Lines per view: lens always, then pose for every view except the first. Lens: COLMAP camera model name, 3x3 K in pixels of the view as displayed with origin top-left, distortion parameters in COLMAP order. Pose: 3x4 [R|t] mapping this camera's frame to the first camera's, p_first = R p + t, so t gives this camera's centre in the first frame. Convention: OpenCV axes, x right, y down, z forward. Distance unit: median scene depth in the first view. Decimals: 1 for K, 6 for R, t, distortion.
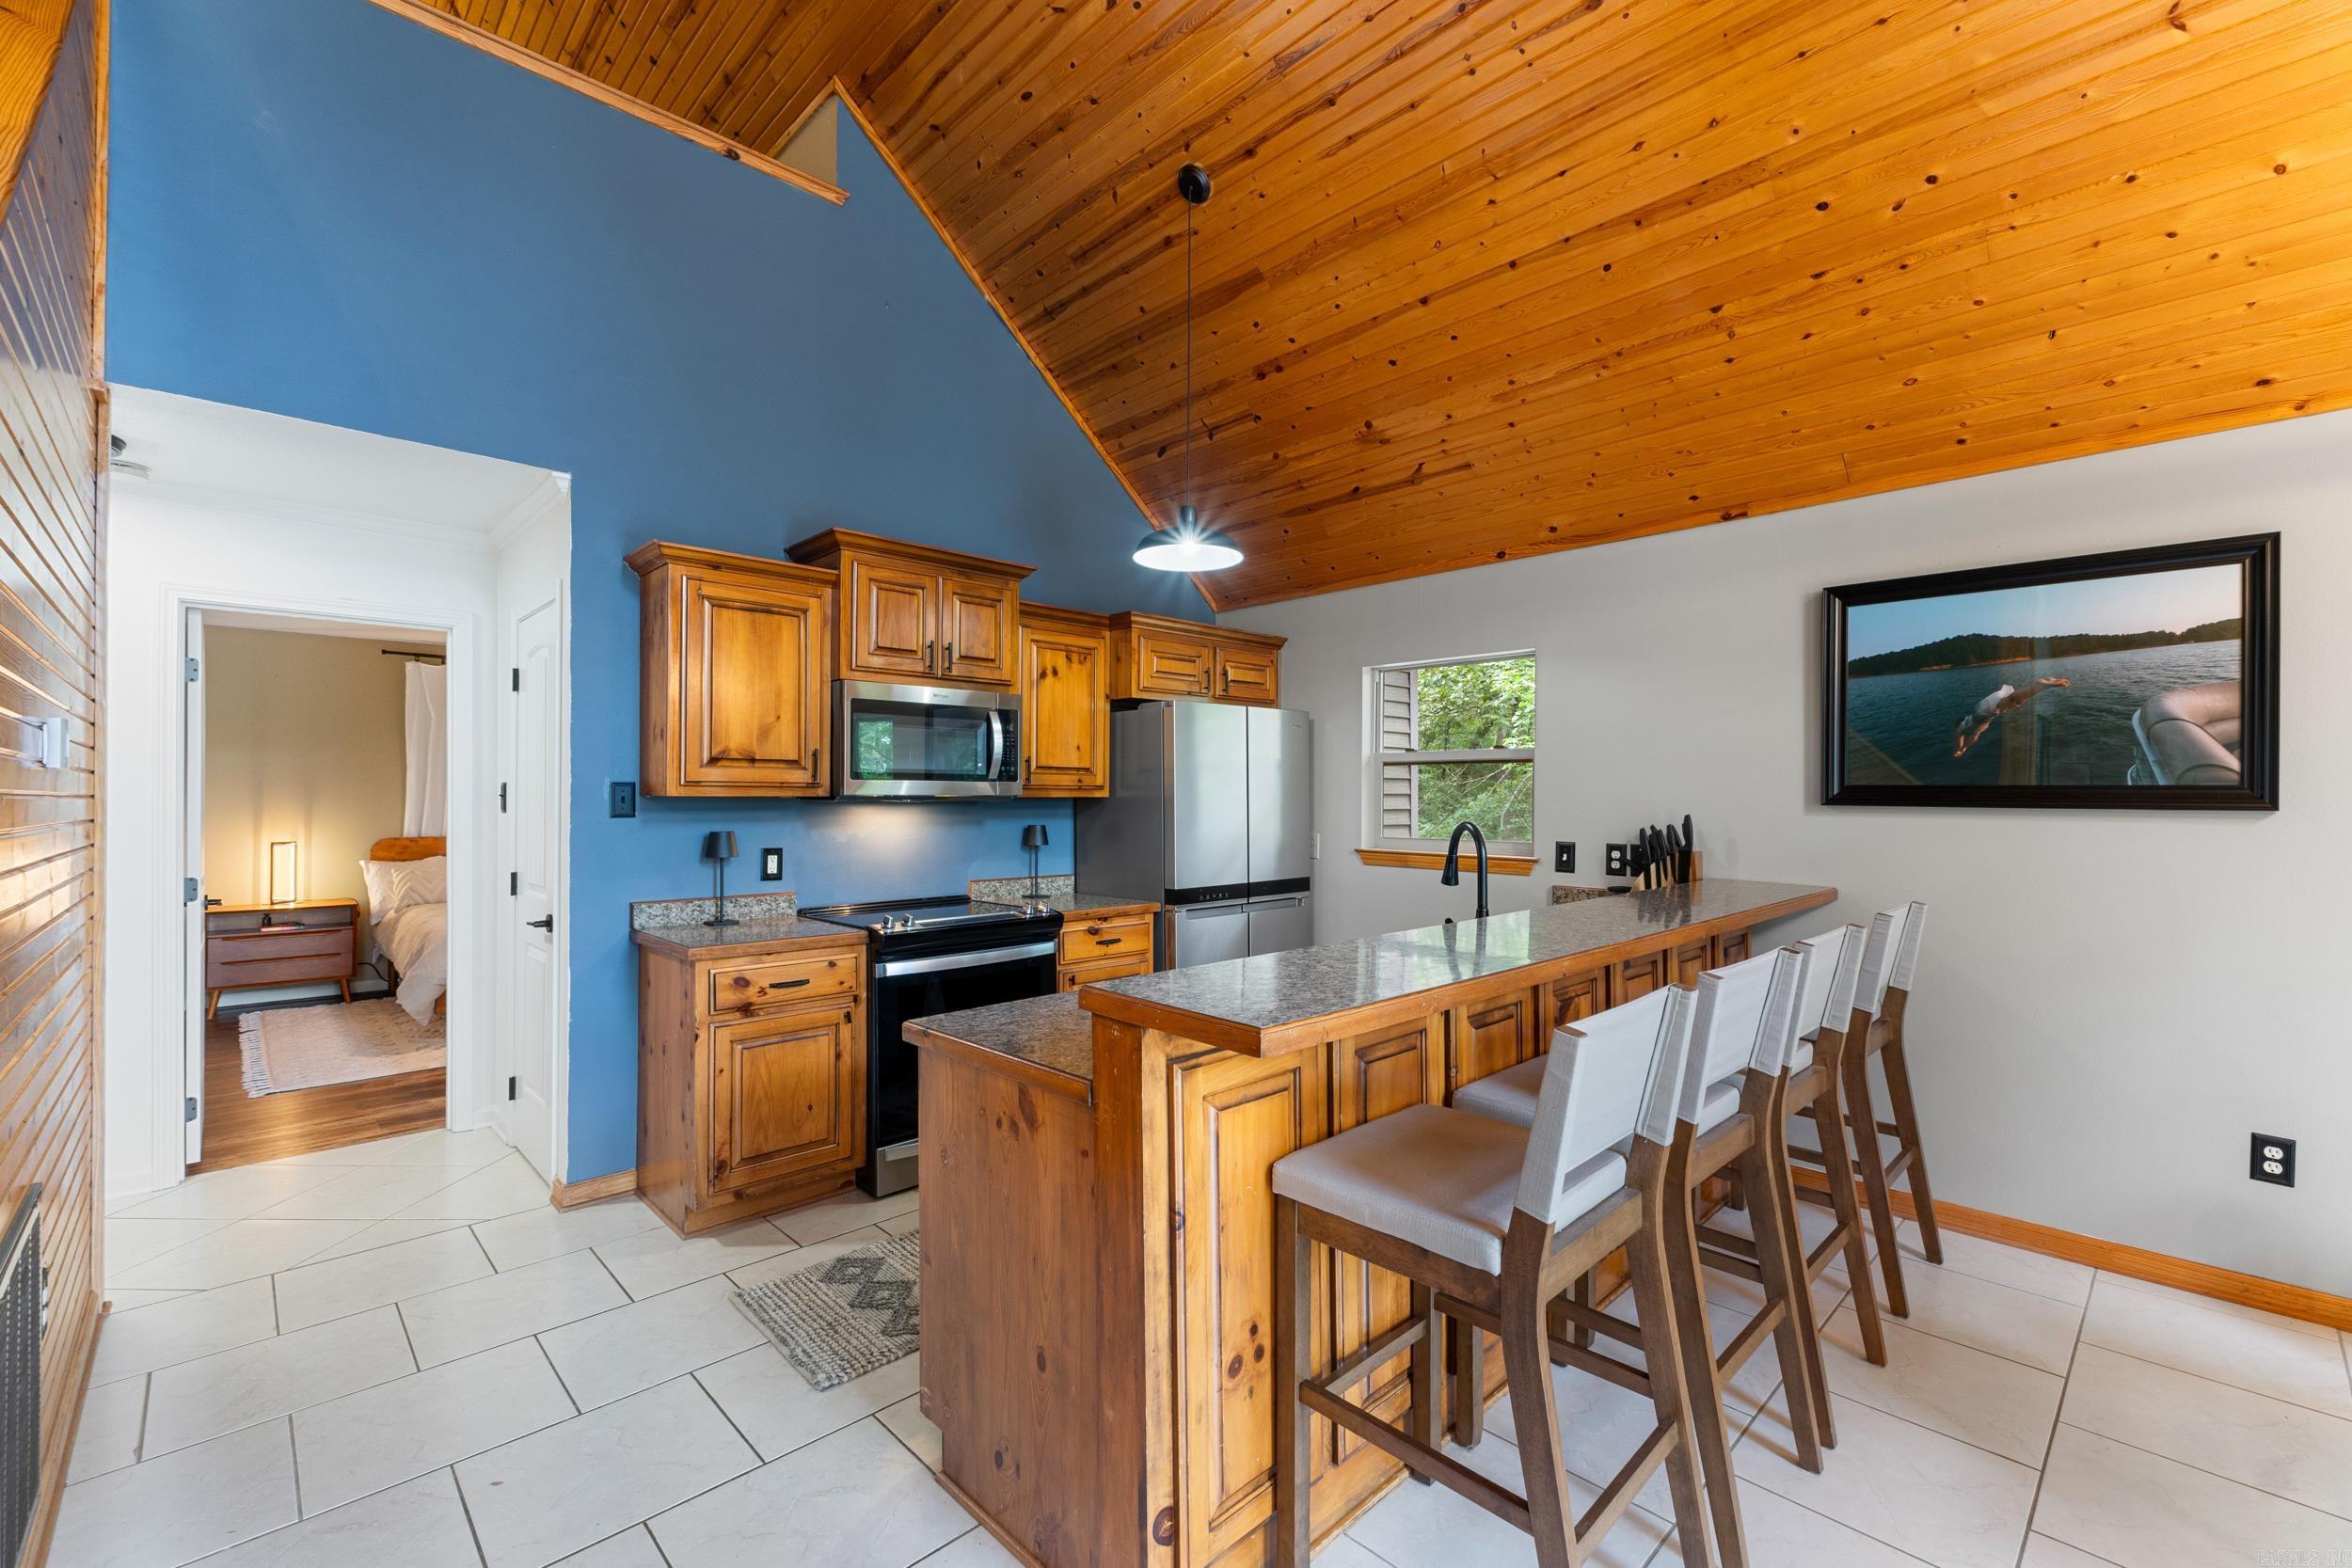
lens RADIAL K [[1009.2, 0, 1181.0], [0, 1009.2, 786.4], [0, 0, 1]] dist [0.000461, -0.000067]
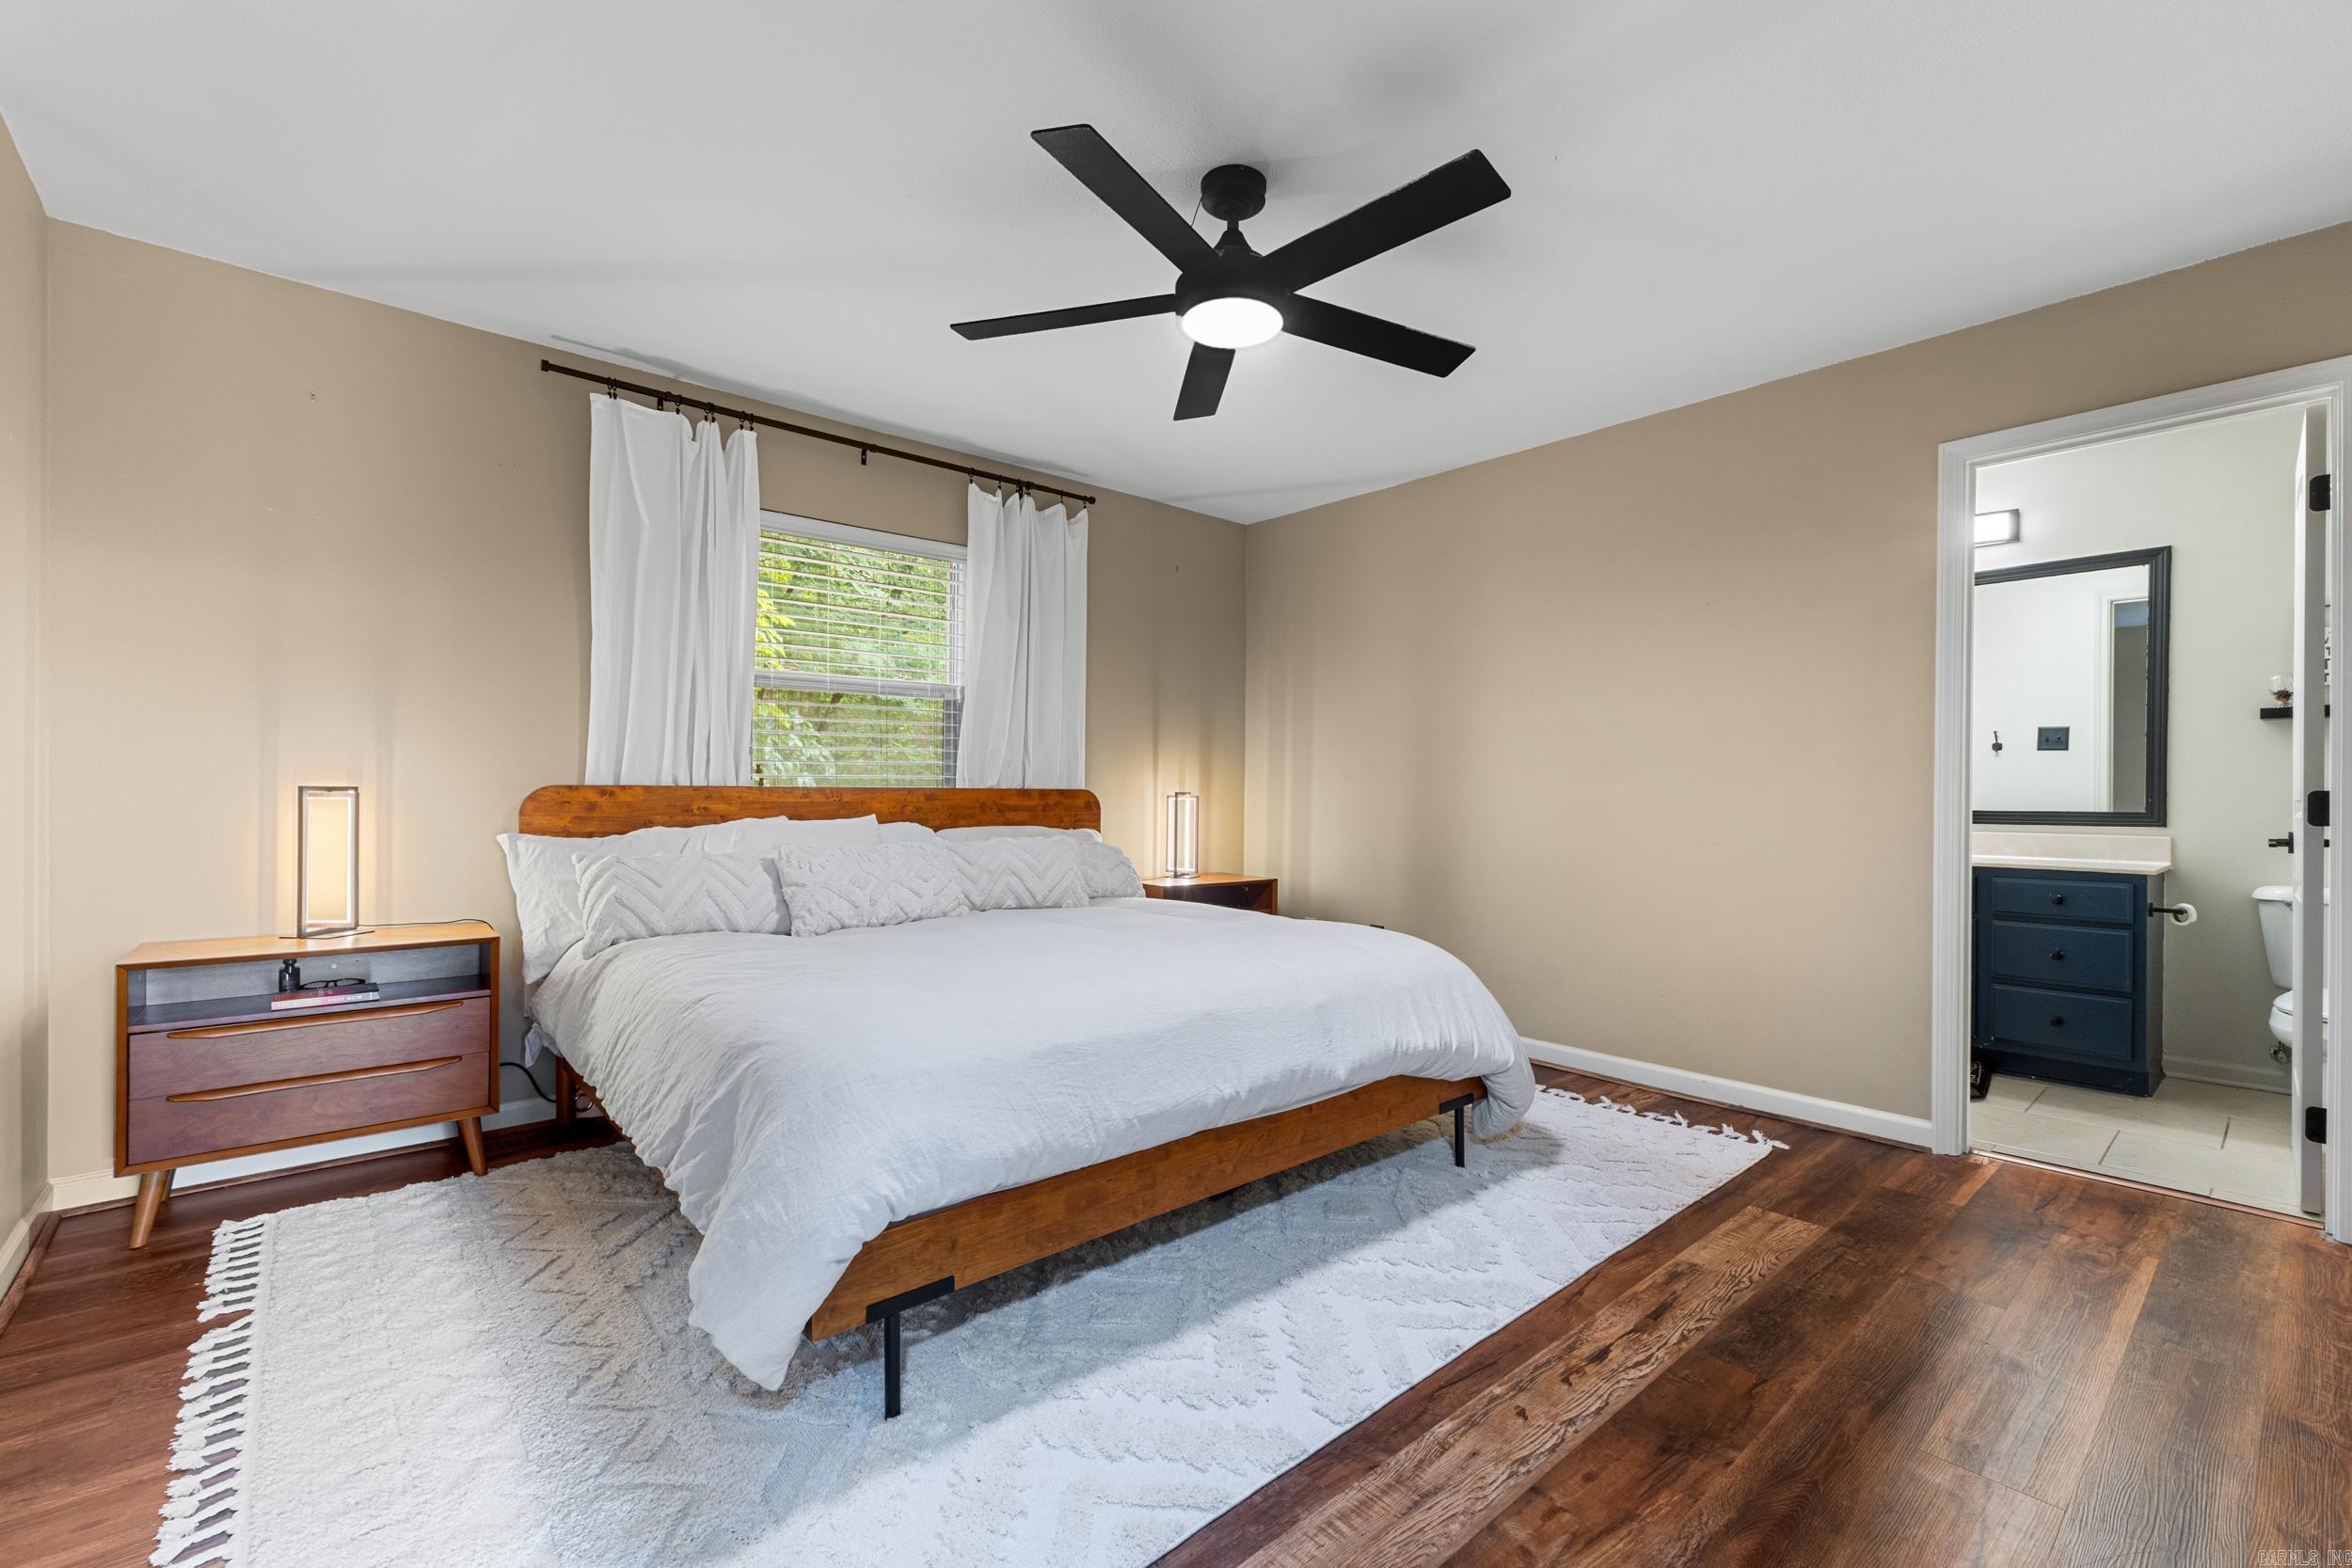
lens RADIAL K [[1009.2, 0, 1171.0], [0, 1009.2, 789.9], [0, 0, 1]] dist [0.000461, -0.000067]
pose [[0.998923, 0.000457, -0.046401, -0.511261], [0.000079, 0.999933, 0.011559, 0.049623], [0.046403, -0.011550, 0.998856, 0.587584]]
